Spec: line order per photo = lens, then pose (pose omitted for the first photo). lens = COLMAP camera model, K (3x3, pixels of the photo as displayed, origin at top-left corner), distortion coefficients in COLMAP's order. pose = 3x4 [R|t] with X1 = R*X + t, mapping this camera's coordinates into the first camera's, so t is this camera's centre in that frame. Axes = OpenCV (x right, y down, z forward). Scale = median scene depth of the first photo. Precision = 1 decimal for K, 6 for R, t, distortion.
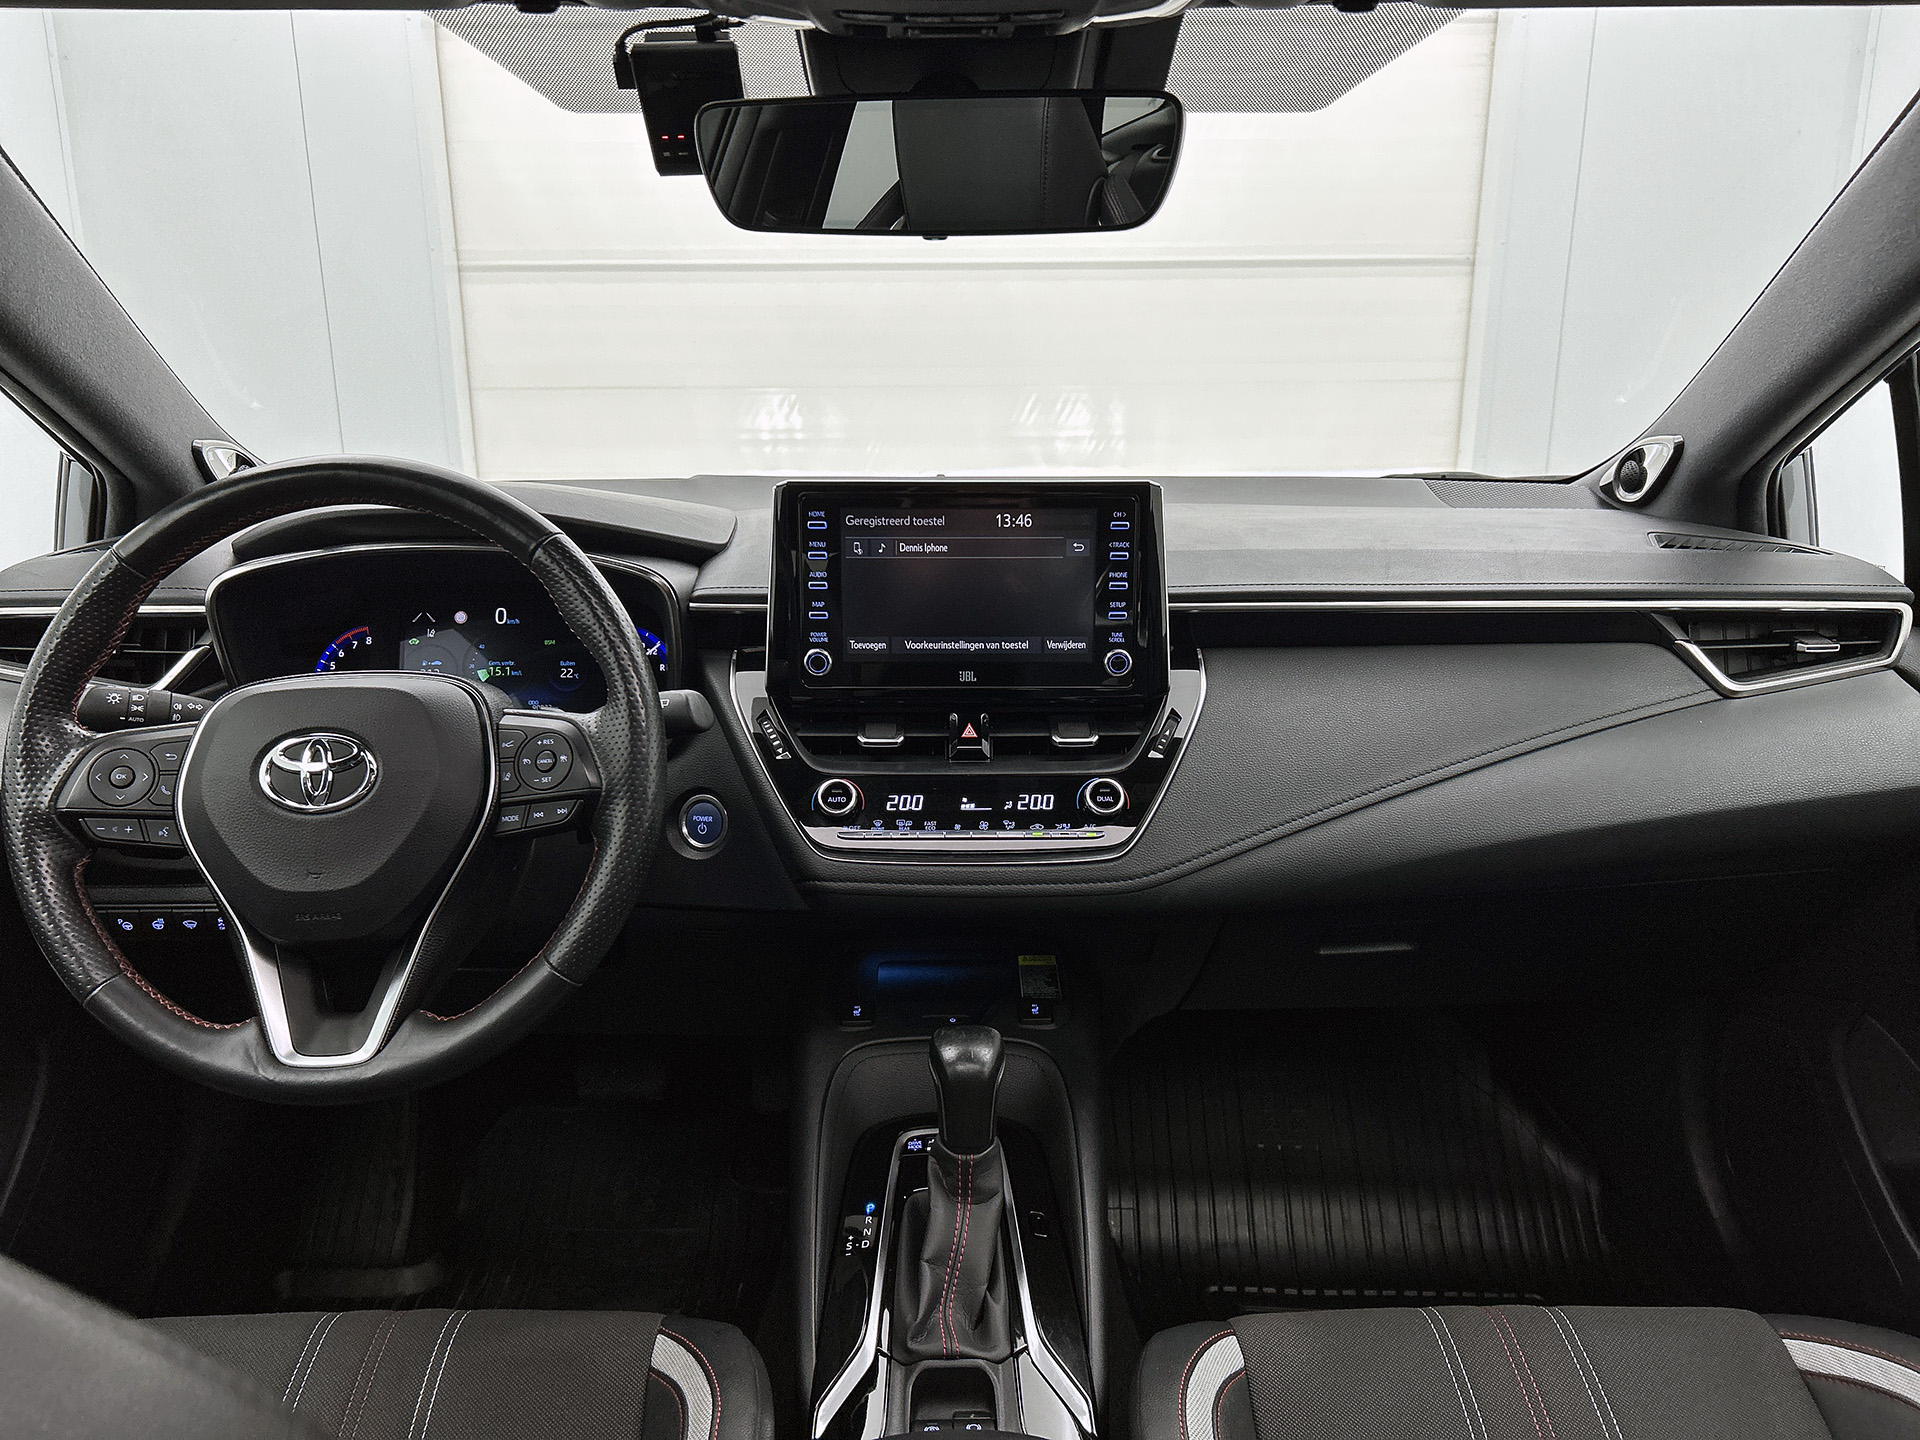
lens RADIAL K [[1496.3, 0, 960.0], [0, 1496.3, 720.0], [0, 0, 1]] dist [0.000761, 0.001132]
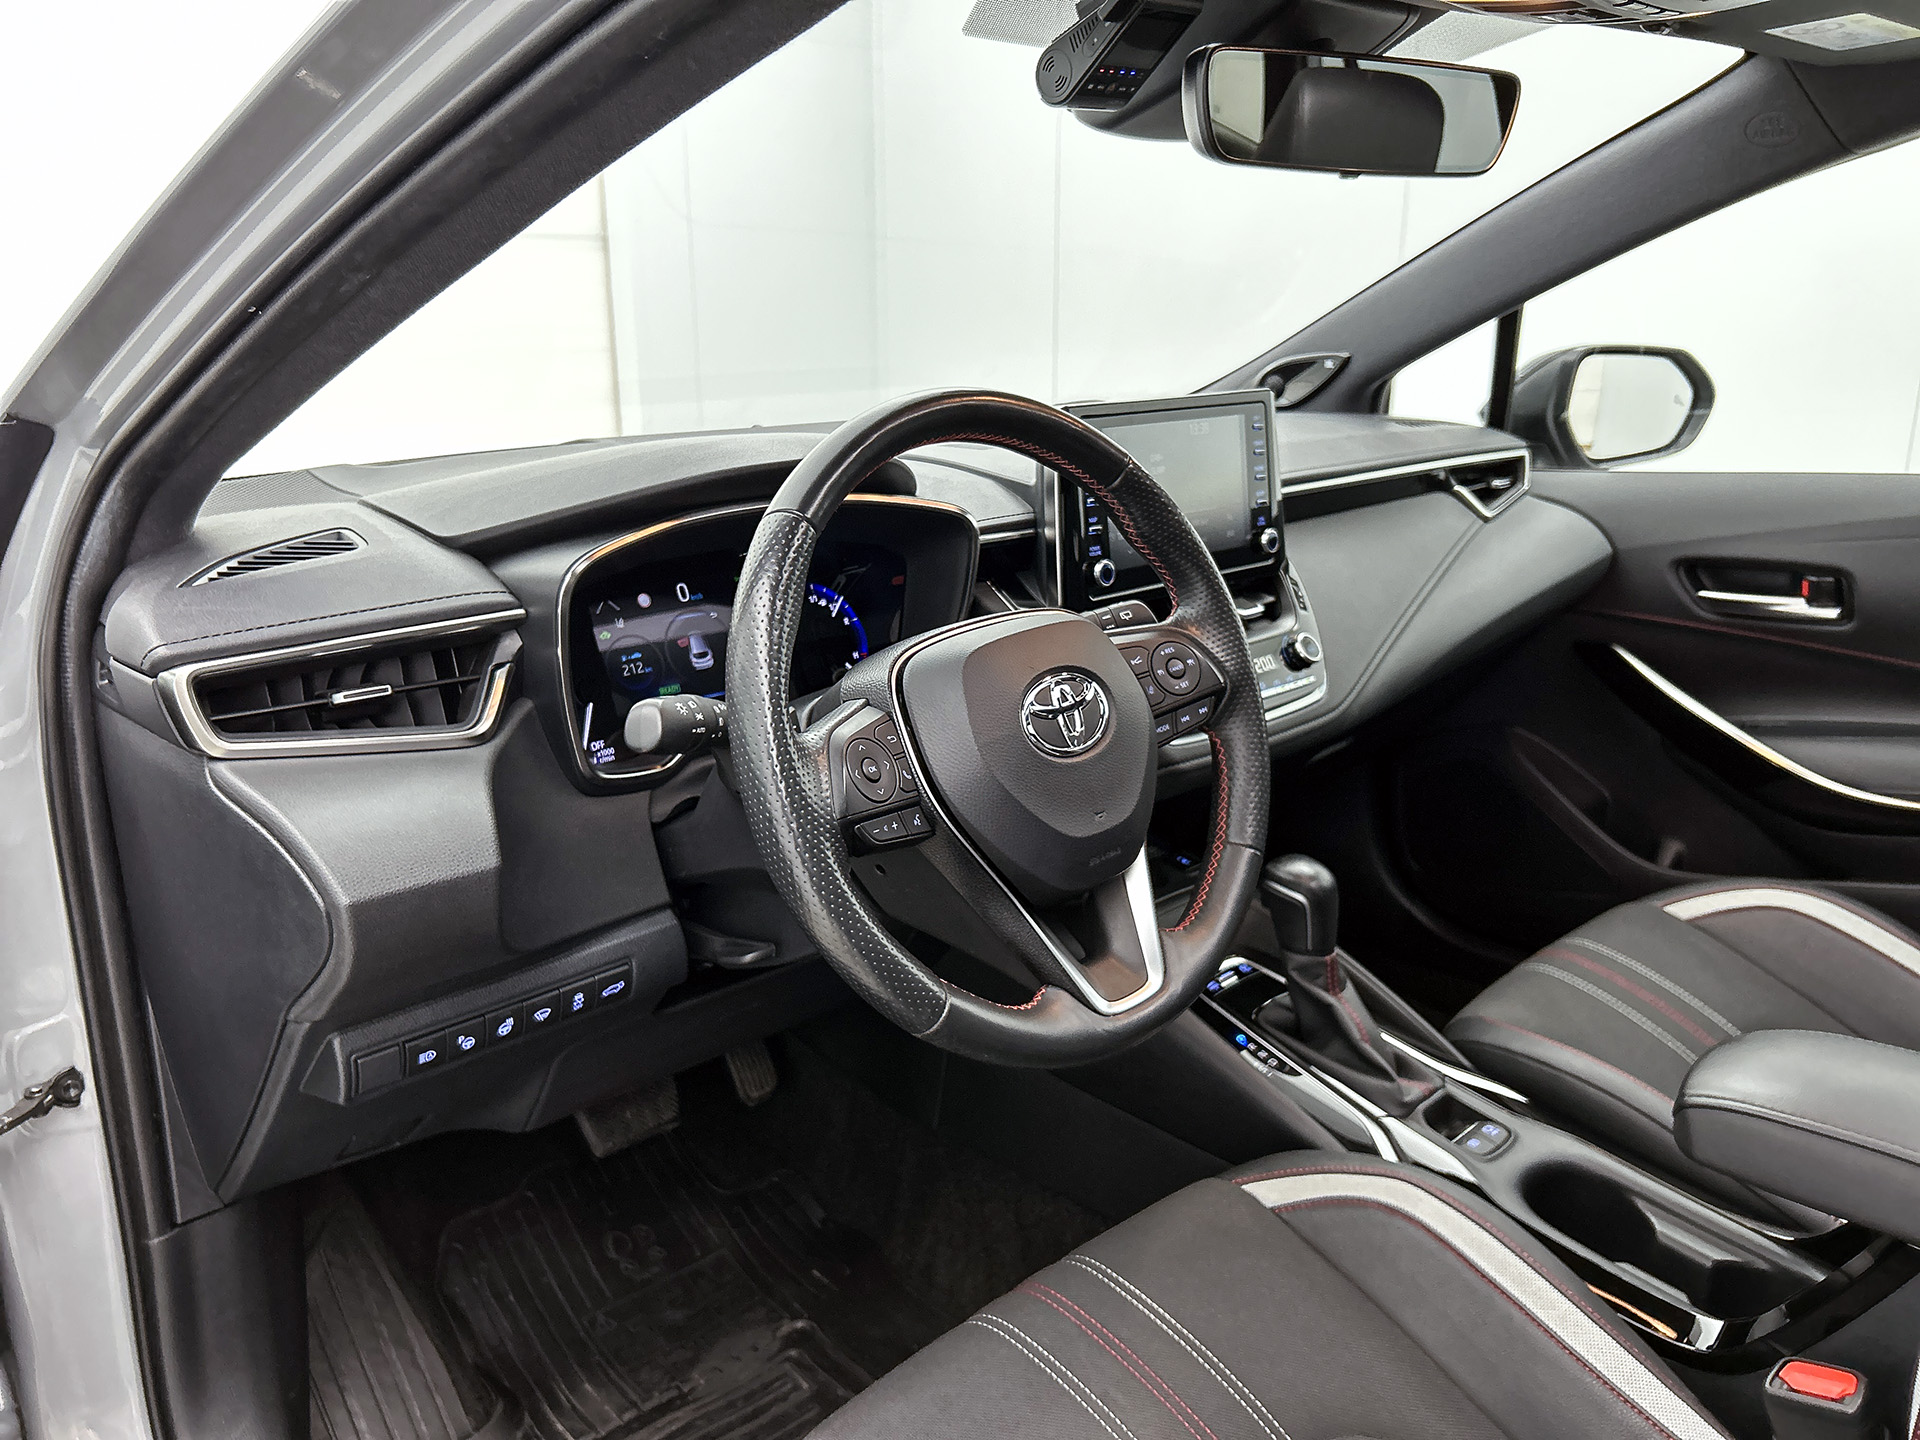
lens RADIAL K [[1496.3, 0, 960.0], [0, 1496.3, 720.0], [0, 0, 1]] dist [0.000761, 0.001132]
pose [[0.733324, -0.193911, 0.651639, -0.848695], [0.188785, 0.978849, 0.078831, -0.037616], [-0.653143, 0.065211, 0.754421, 0.249388]]
